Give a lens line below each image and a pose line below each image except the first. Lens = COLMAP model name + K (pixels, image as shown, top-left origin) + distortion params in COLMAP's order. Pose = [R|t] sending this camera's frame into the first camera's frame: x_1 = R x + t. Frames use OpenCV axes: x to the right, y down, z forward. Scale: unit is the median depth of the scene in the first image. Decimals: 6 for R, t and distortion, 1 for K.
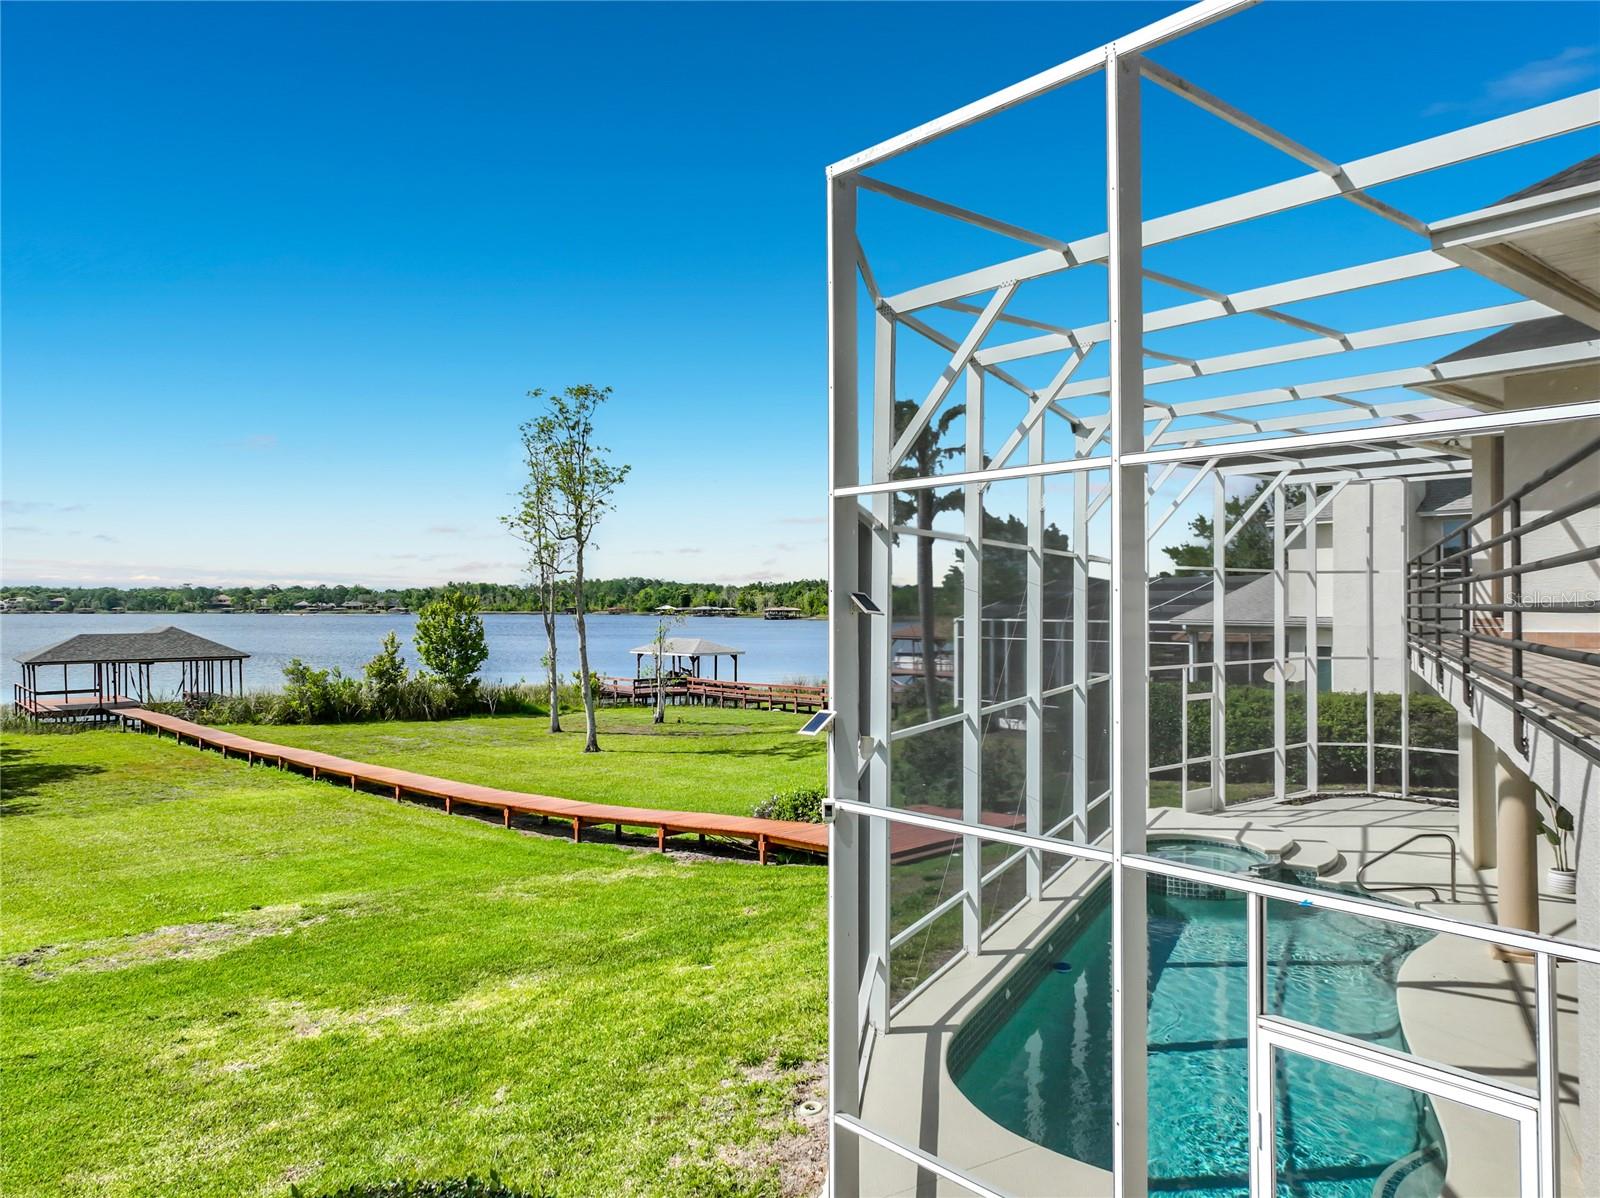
lens RADIAL K [[1129.8, 0, 811.1], [0, 1129.8, 567.2], [0, 0, 1]] dist [0.003945, 0.004697]
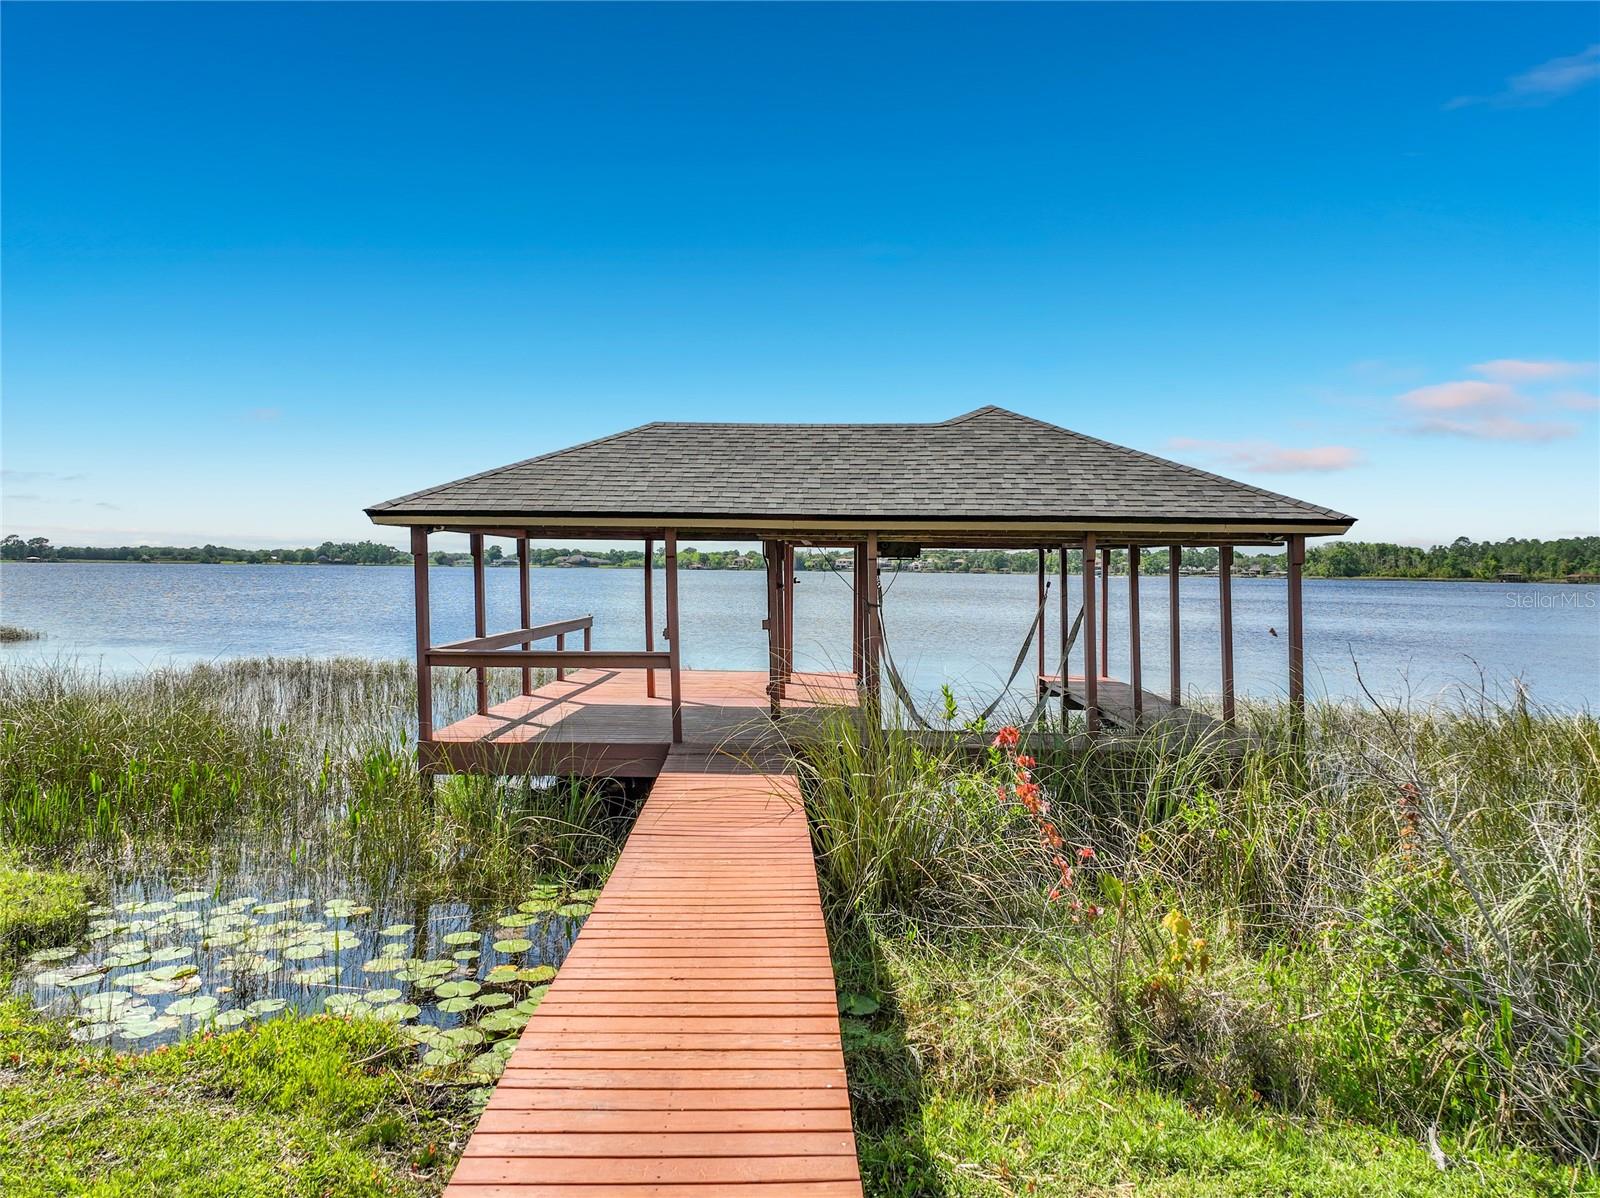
lens RADIAL K [[1129.8, 0, 811.1], [0, 1129.8, 567.2], [0, 0, 1]] dist [0.003945, 0.004697]
pose [[0.749354, 0.010335, -0.662089, -0.458542], [0.006345, 0.999720, 0.022787, 0.084921], [0.662139, -0.021277, 0.749079, 0.838583]]
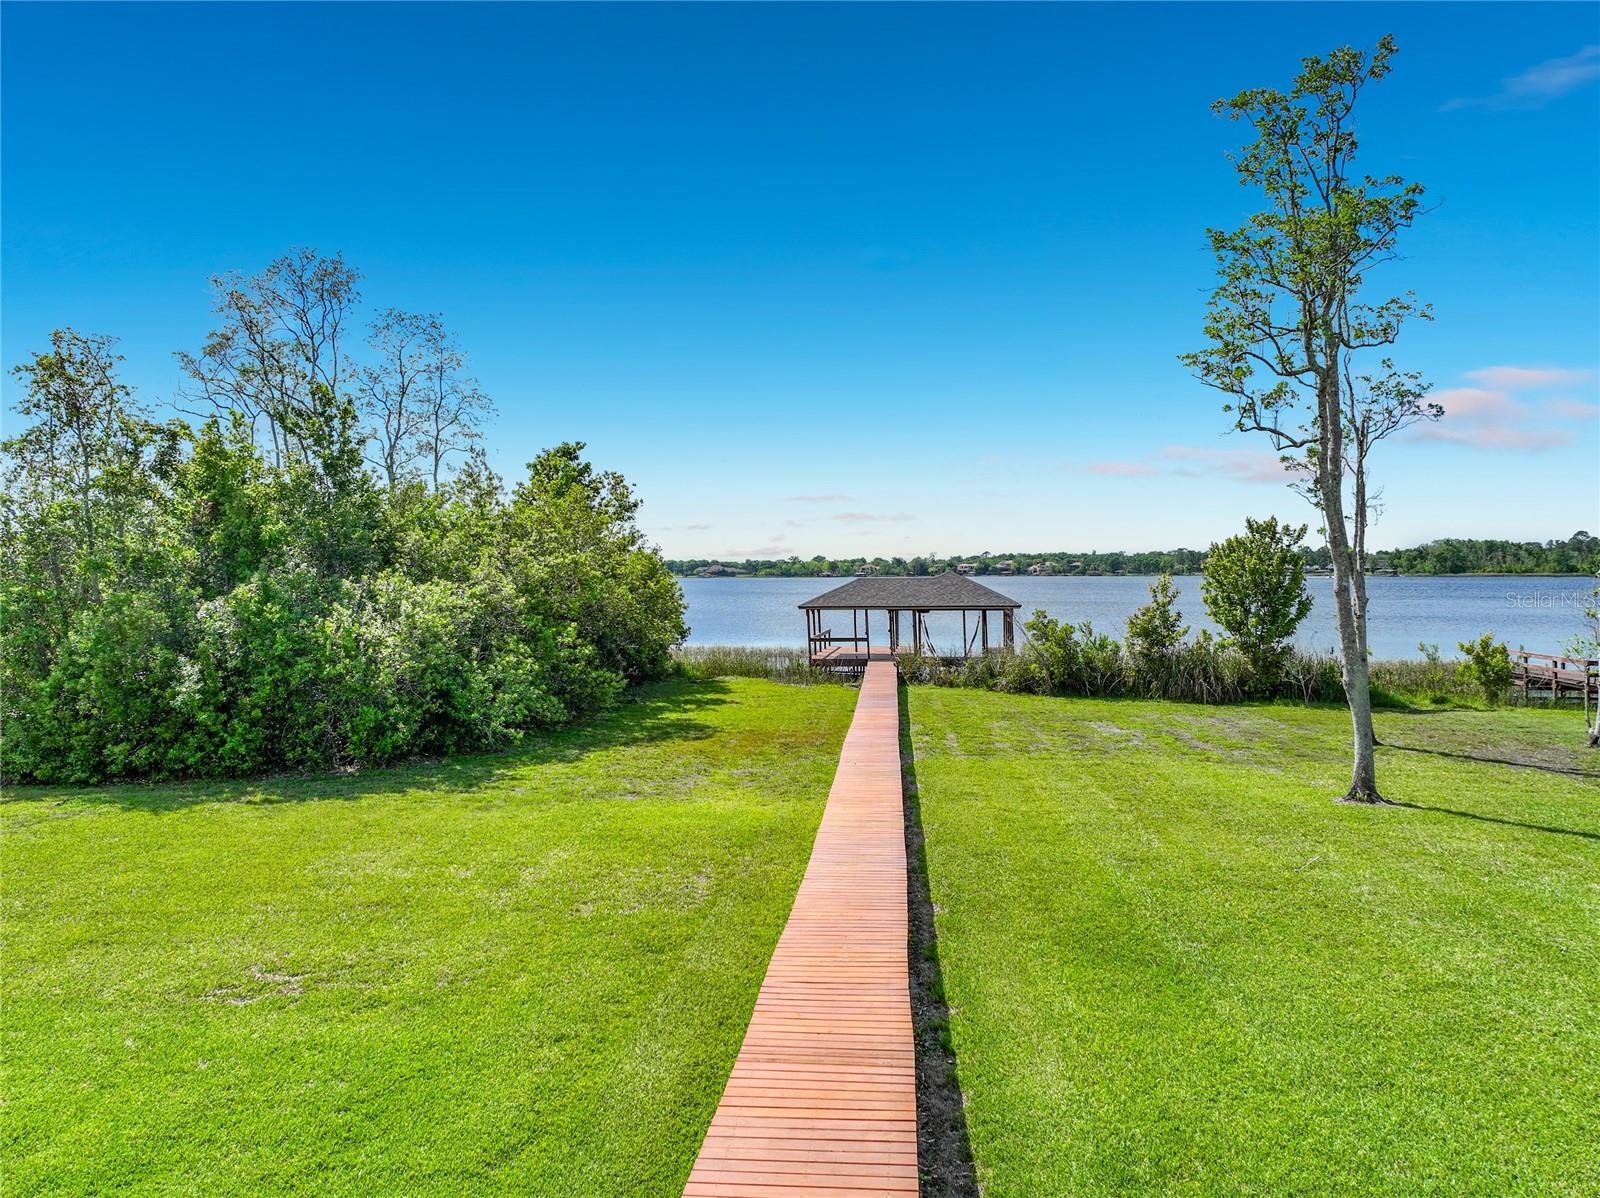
lens RADIAL K [[1129.8, 0, 811.1], [0, 1129.8, 567.2], [0, 0, 1]] dist [0.003945, 0.004697]
pose [[0.671450, -0.005720, -0.741028, 0.008403], [0.028715, 0.999420, 0.018303, 0.032820], [0.740494, -0.033568, 0.671225, 0.355373]]
